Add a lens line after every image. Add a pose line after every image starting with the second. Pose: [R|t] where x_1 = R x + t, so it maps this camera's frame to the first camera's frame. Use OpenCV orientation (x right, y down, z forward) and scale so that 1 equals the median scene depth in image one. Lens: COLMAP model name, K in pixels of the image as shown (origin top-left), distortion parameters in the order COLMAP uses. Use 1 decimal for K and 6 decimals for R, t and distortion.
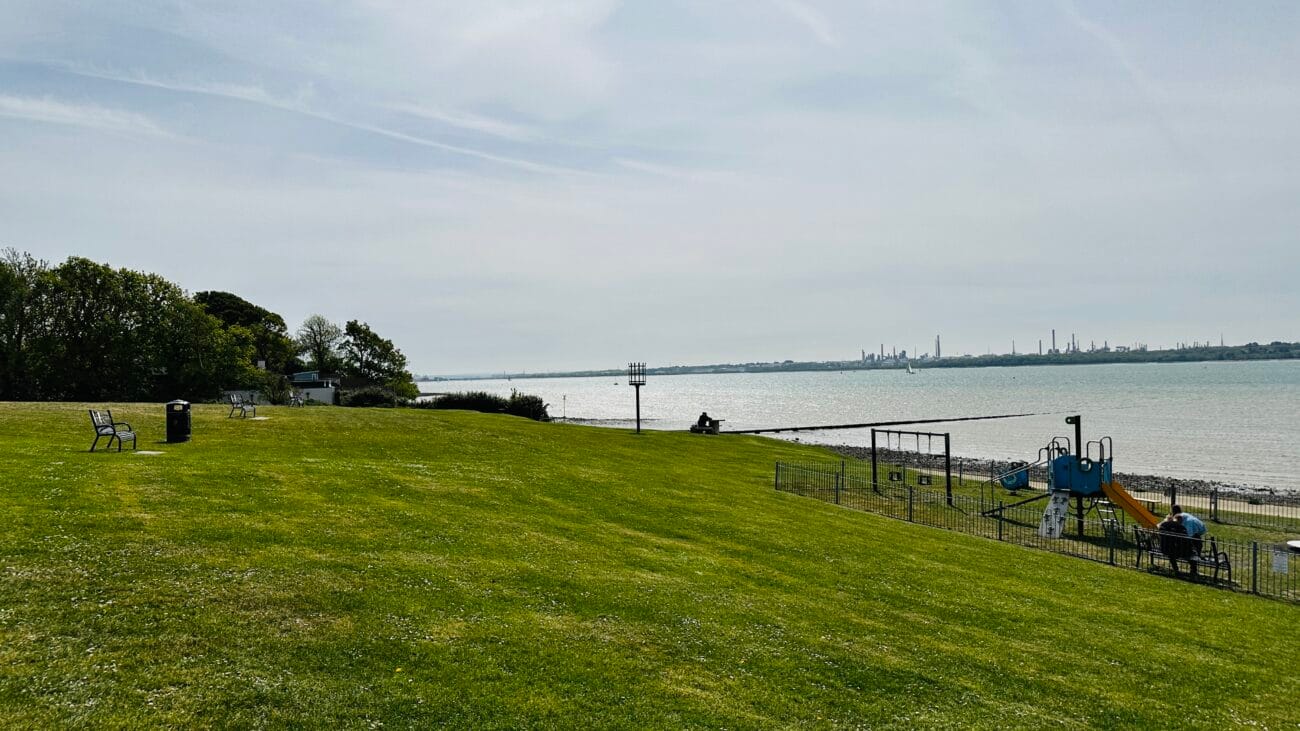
lens RADIAL K [[901.8, 0, 650.7], [0, 901.8, 343.6], [0, 0, 1]] dist [0.025931, 0.002283]
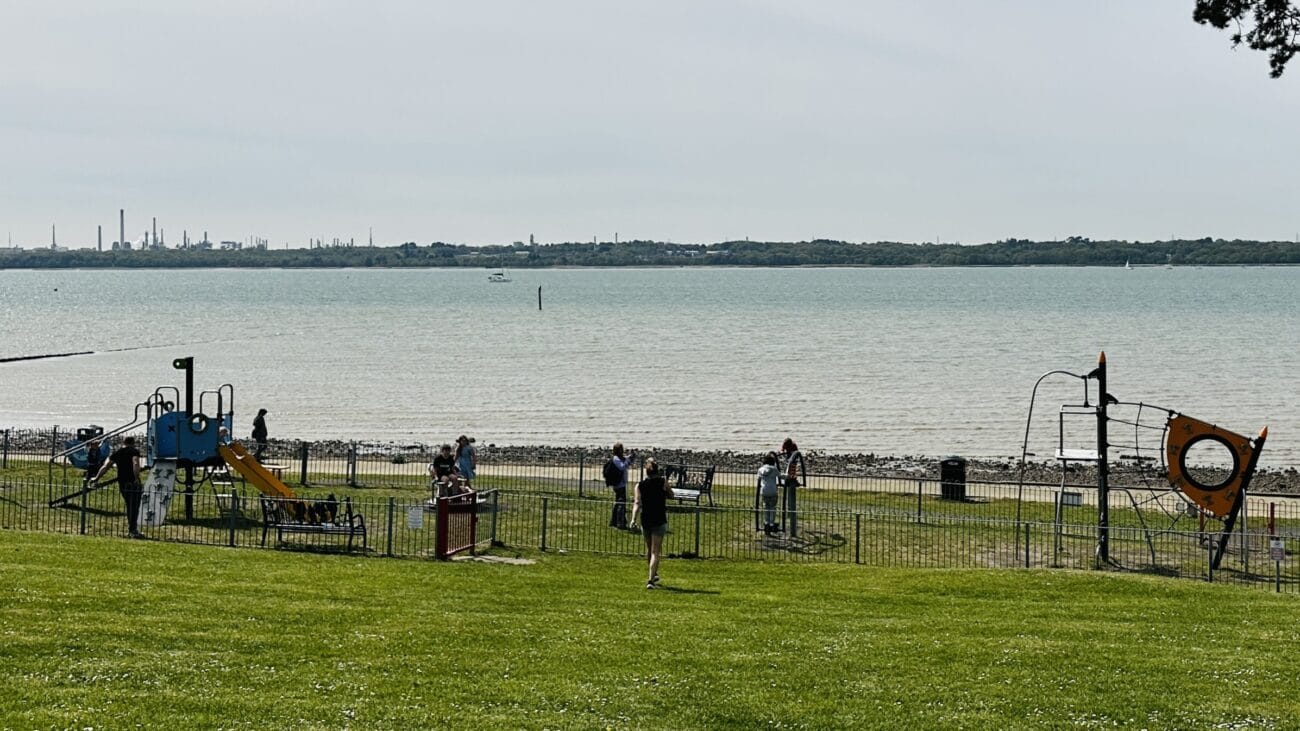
lens RADIAL K [[818.1, 0, 650.0], [0, 818.1, 365.5], [0, 0, 1]] dist [0.025785, -0.079635]
pose [[0.617188, -0.018873, 0.786590, 0.195675], [-0.044234, 0.997299, 0.058636, 0.033447], [-0.785572, -0.070983, 0.614686, 0.325561]]
